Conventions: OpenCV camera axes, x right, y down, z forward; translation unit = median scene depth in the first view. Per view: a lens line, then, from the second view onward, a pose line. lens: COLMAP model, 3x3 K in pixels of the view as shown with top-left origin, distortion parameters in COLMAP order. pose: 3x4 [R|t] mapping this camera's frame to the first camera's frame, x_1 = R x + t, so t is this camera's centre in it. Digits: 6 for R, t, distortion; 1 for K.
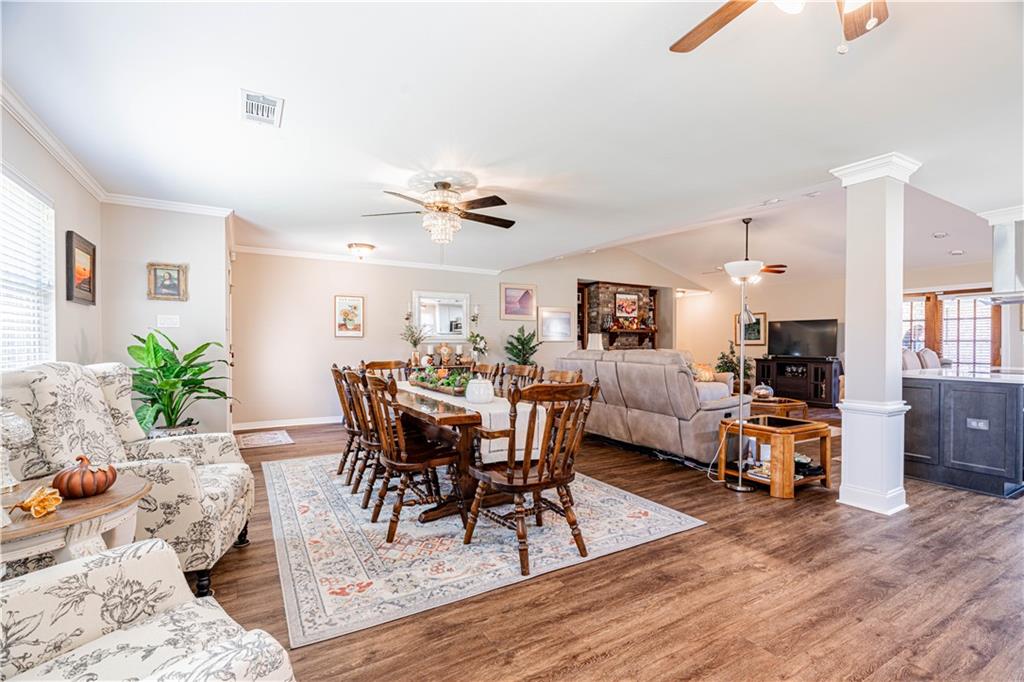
lens RADIAL K [[463.5, 0, 539.4], [0, 463.5, 346.7], [0, 0, 1]] dist [0.000609, 0.000325]
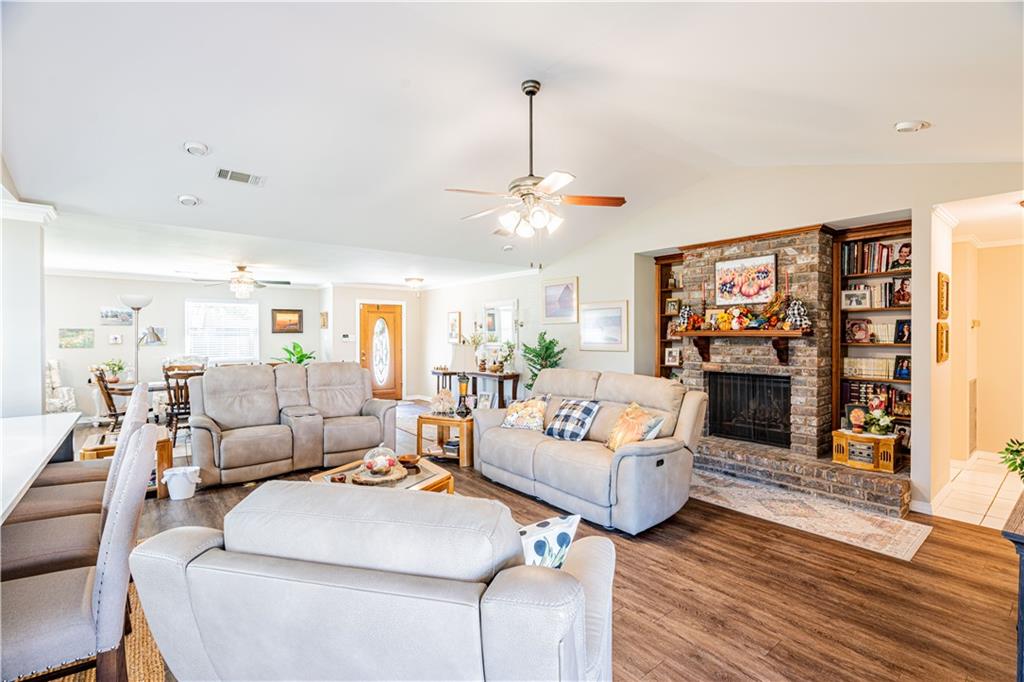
lens RADIAL K [[489.7, 0, 512.0], [0, 489.7, 341.0], [0, 0, 1]] dist [-0.000602, -0.000001]
pose [[0.089627, 0.012686, -0.995895, 1.246727], [-0.003717, 0.999916, 0.012403, -0.056861], [0.995968, 0.002591, 0.089667, 1.298095]]
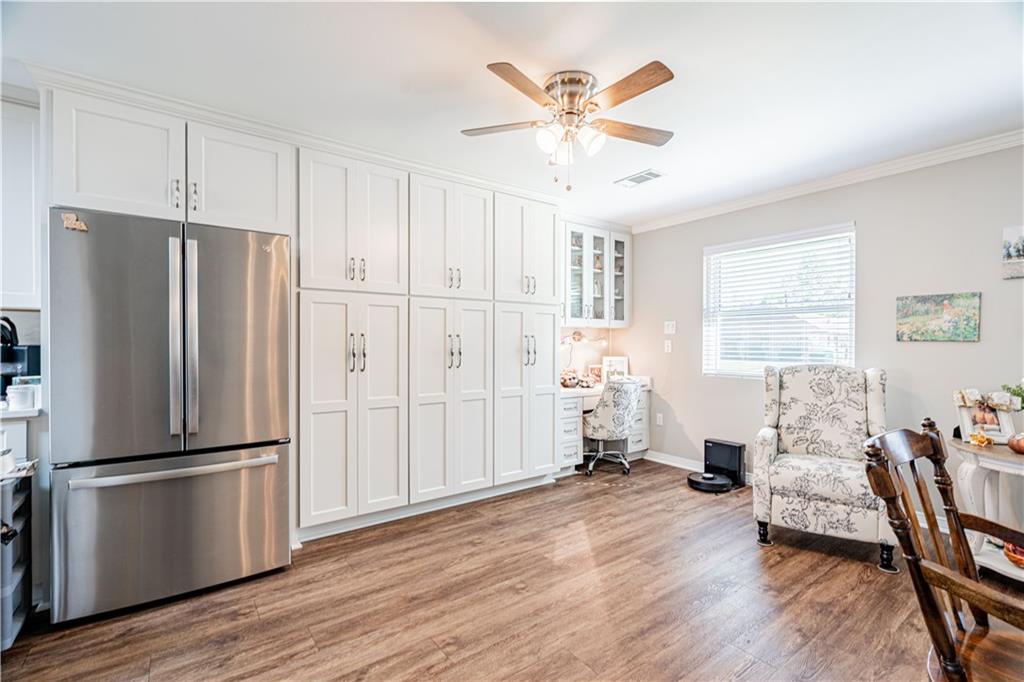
lens RADIAL K [[463.5, 0, 539.4], [0, 463.5, 346.7], [0, 0, 1]] dist [0.000609, 0.000325]
pose [[-0.995805, -0.002759, -0.091458, 0.200234], [-0.004400, 0.999833, 0.017741, -0.015608], [0.091393, 0.018069, -0.995651, 0.646301]]
